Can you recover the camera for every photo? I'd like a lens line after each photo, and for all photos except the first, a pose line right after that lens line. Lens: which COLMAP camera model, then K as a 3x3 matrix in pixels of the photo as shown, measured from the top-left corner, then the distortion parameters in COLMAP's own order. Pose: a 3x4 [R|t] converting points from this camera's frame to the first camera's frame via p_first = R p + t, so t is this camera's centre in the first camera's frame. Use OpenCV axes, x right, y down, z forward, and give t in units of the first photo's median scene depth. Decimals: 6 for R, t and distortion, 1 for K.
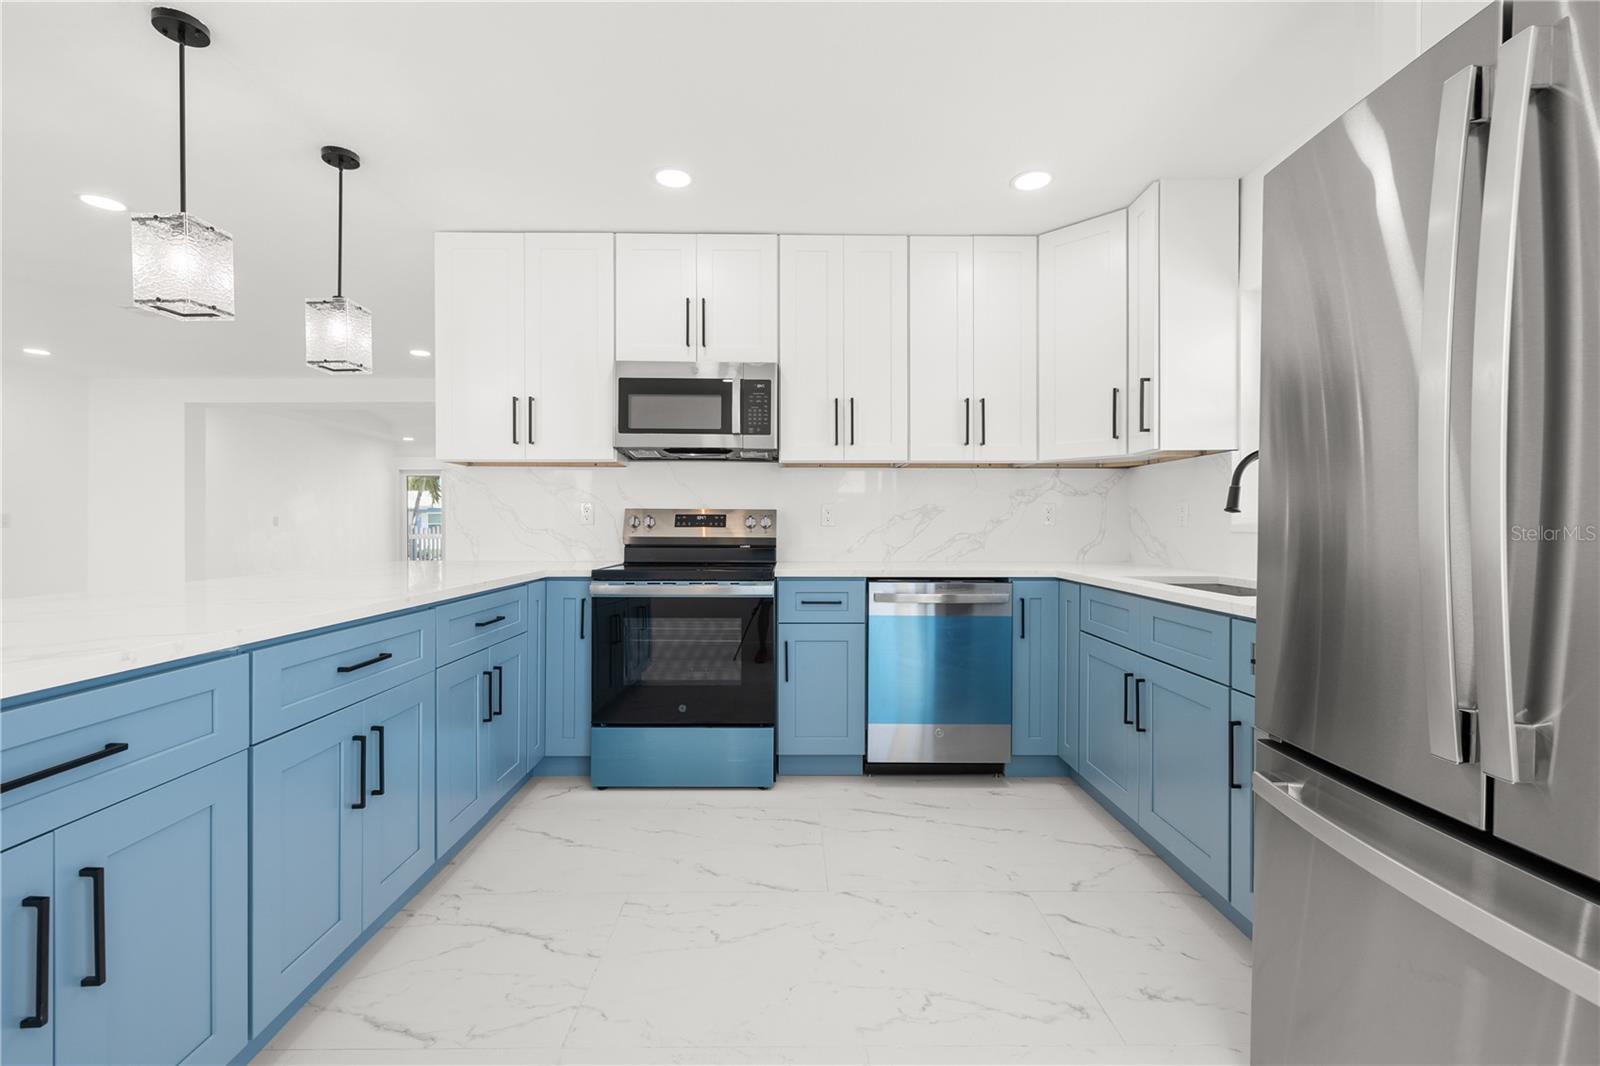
lens RADIAL K [[671.8, 0, 800.9], [0, 671.8, 528.7], [0, 0, 1]] dist [-0.000213, -0.000193]
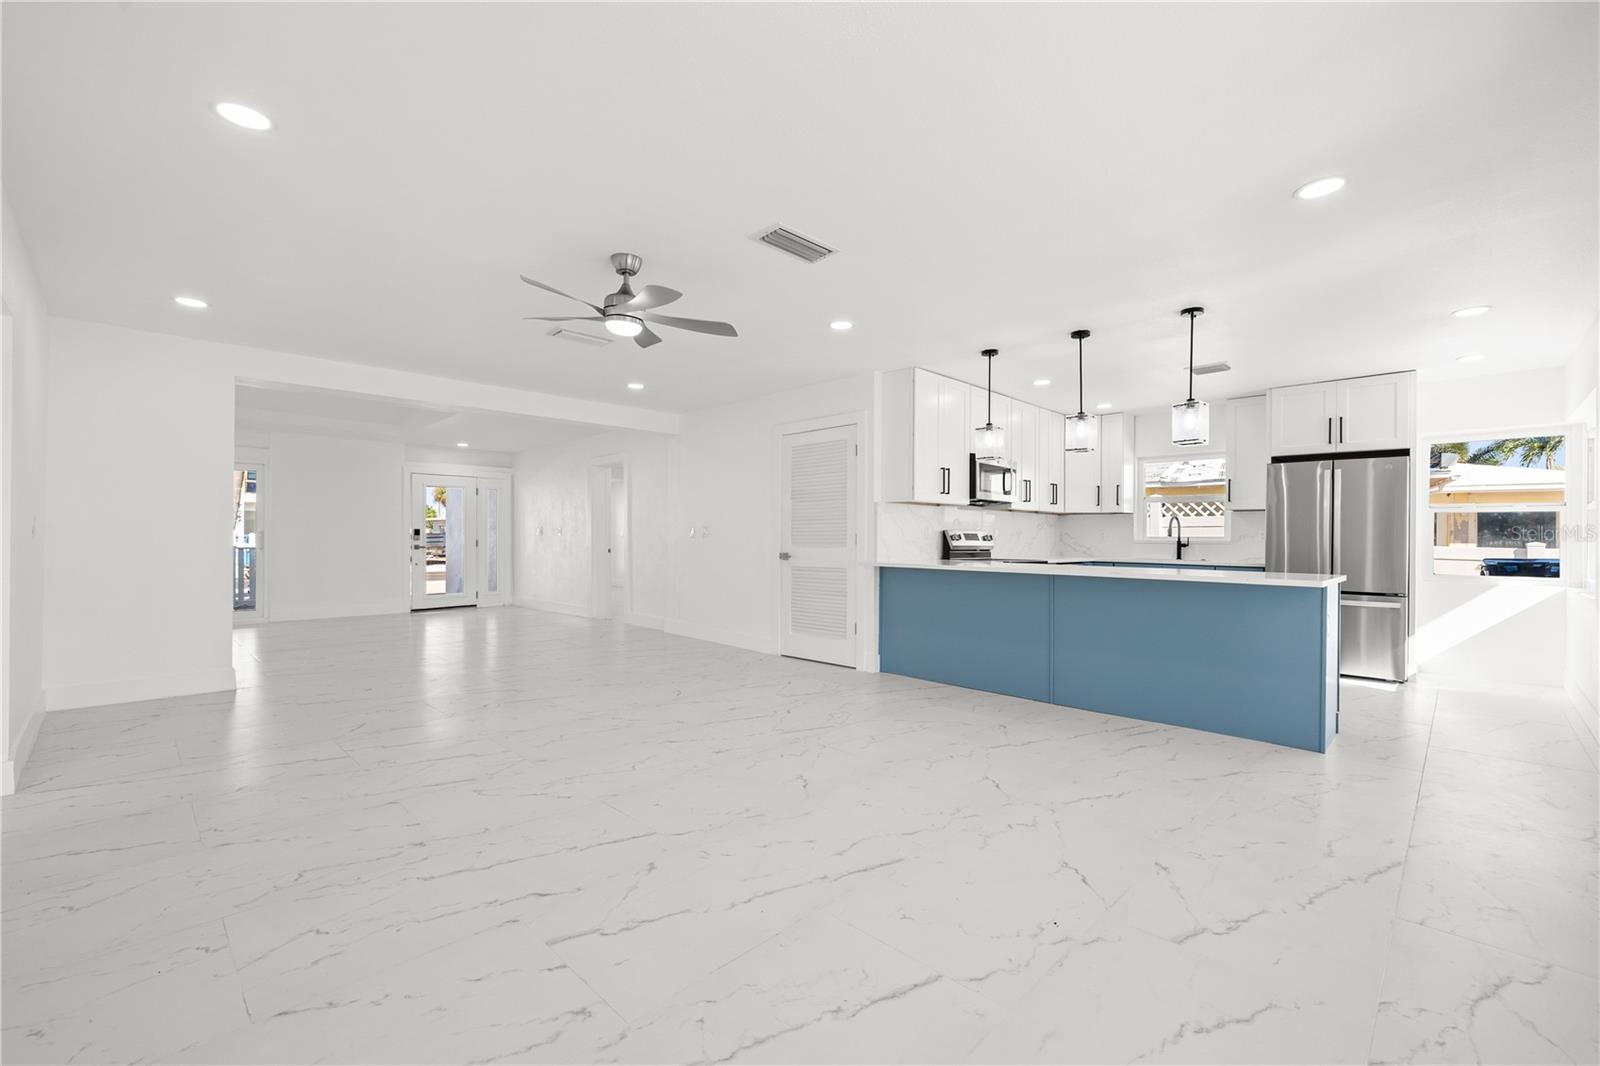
lens RADIAL K [[657.8, 0, 800.0], [0, 657.8, 533.0], [0, 0, 1]] dist [-0.000246, 0.000009]
pose [[0.717612, 0.009083, 0.696384, -2.025827], [-0.002484, 0.999942, -0.010483, -0.003132], [-0.696439, 0.005793, 0.717593, 0.005877]]
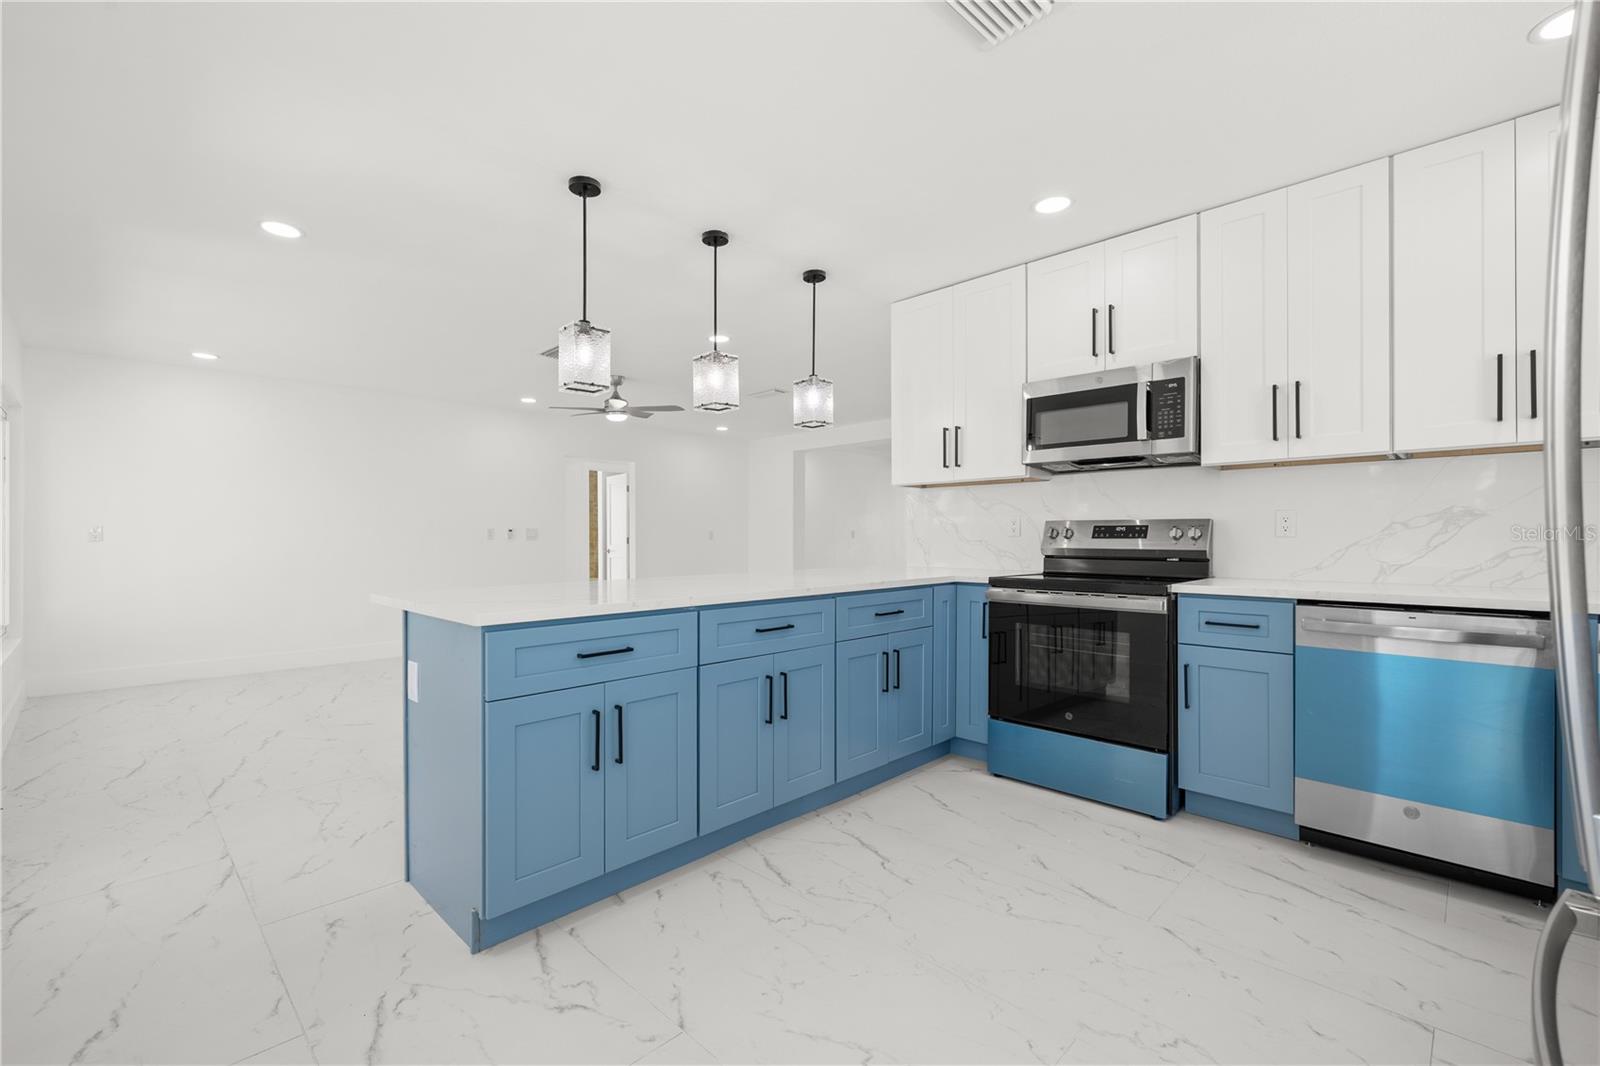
lens RADIAL K [[693.7, 0, 800.0], [0, 693.7, 533.0], [0, 0, 1]] dist [0.001623, 0.000219]
pose [[0.702911, -0.007204, -0.711241, 0.268589], [-0.000331, 0.999945, -0.010456, 0.000273], [0.711278, 0.007585, 0.702870, -0.031706]]
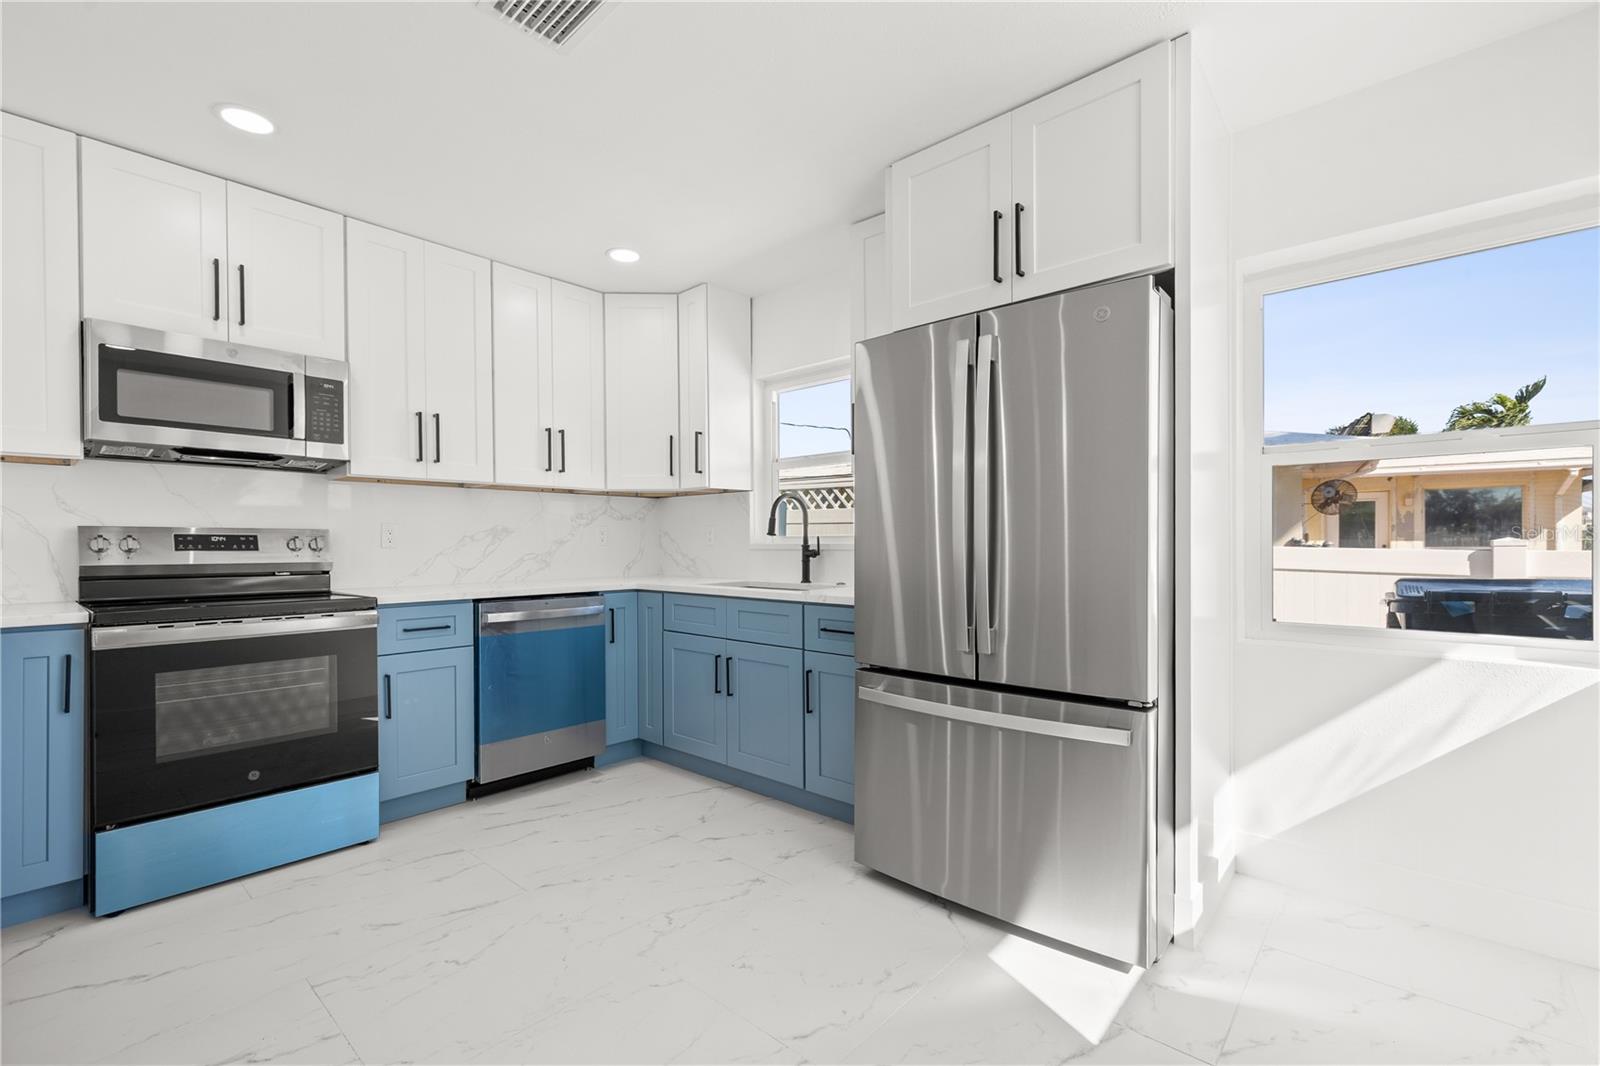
lens RADIAL K [[689.8, 0, 792.8], [0, 689.8, 541.3], [0, 0, 1]] dist [0.001198, 0.000087]
pose [[0.682176, -0.002715, 0.731183, -0.317083], [0.010032, 0.999934, -0.005647, -0.002511], [-0.731119, 0.011188, 0.682158, -0.040254]]
